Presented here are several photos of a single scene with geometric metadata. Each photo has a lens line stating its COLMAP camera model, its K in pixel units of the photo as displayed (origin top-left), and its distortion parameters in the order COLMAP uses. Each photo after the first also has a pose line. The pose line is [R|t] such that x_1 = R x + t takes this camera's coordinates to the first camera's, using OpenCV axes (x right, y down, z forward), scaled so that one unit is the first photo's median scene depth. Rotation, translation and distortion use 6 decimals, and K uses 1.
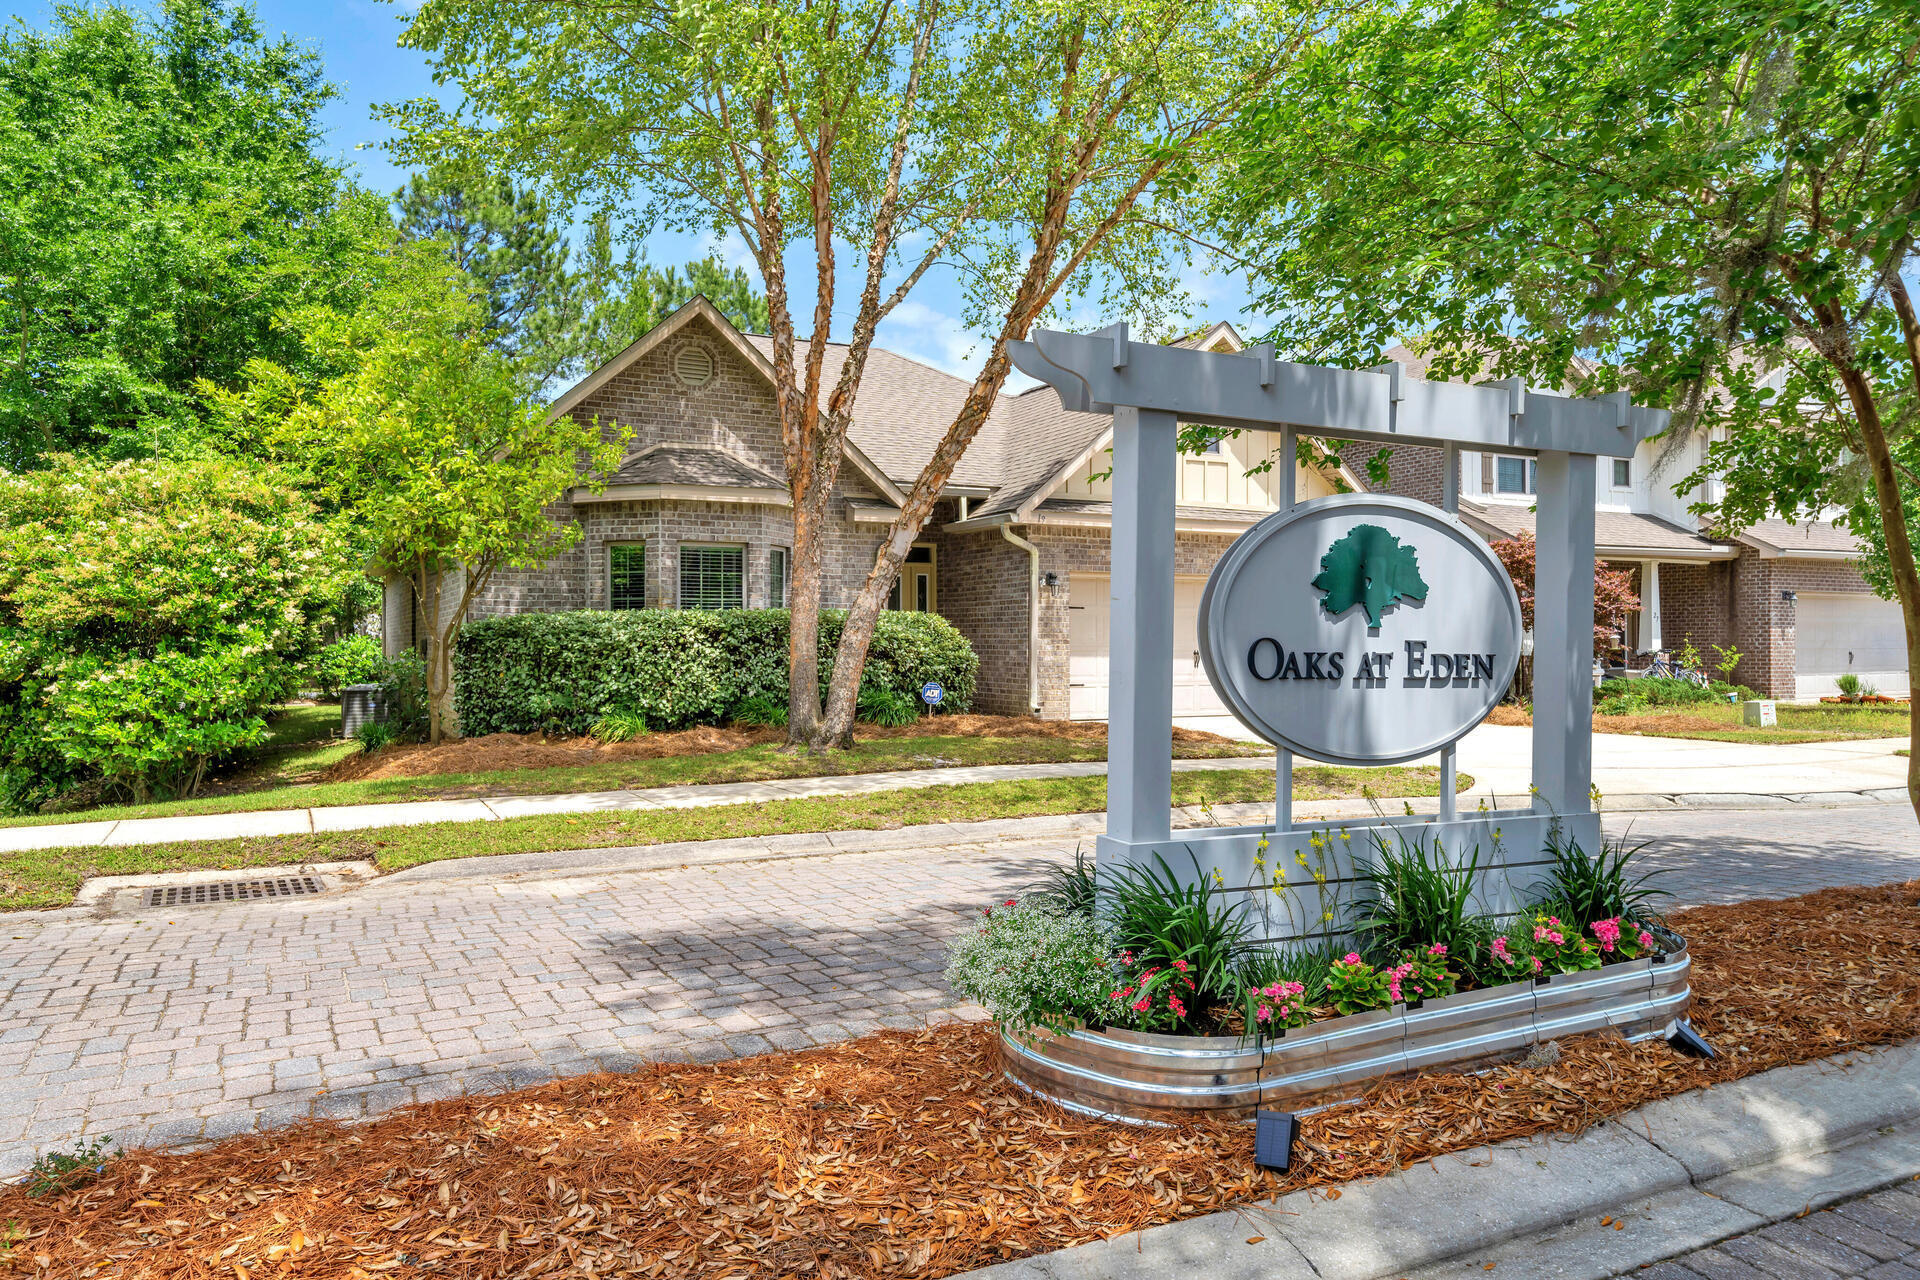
lens RADIAL K [[1262.4, 0, 960.0], [0, 1262.4, 640.0], [0, 0, 1]] dist [-0.001248, -0.001080]
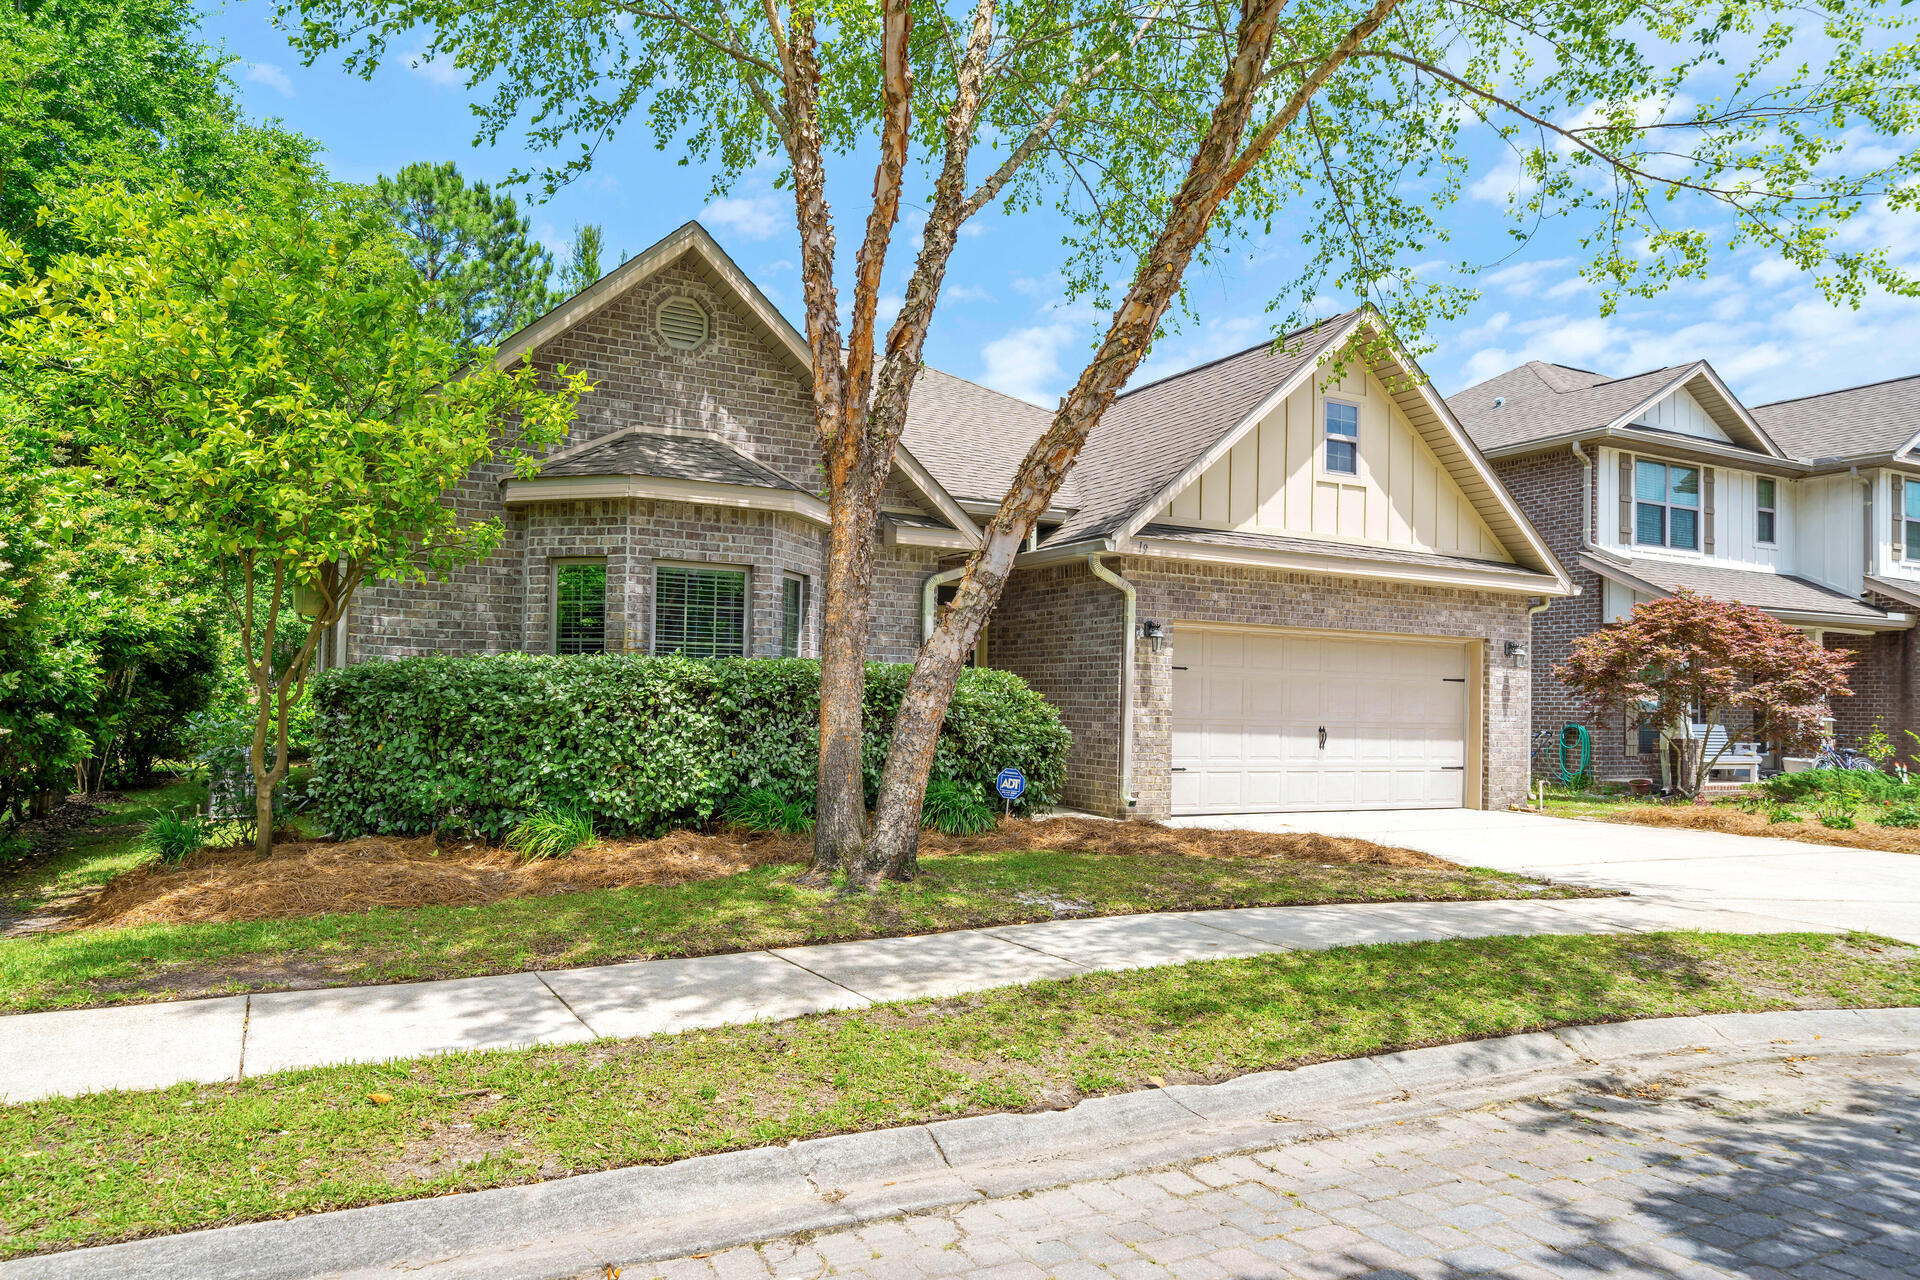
lens RADIAL K [[1336.6, 0, 955.9], [0, 1336.6, 700.3], [0, 0, 1]] dist [0.021974, 0.000062]
pose [[0.999745, 0.021890, -0.005470, -0.050821], [-0.021904, 0.999757, -0.002515, -0.001764], [0.005413, 0.002634, 0.999982, 0.264274]]
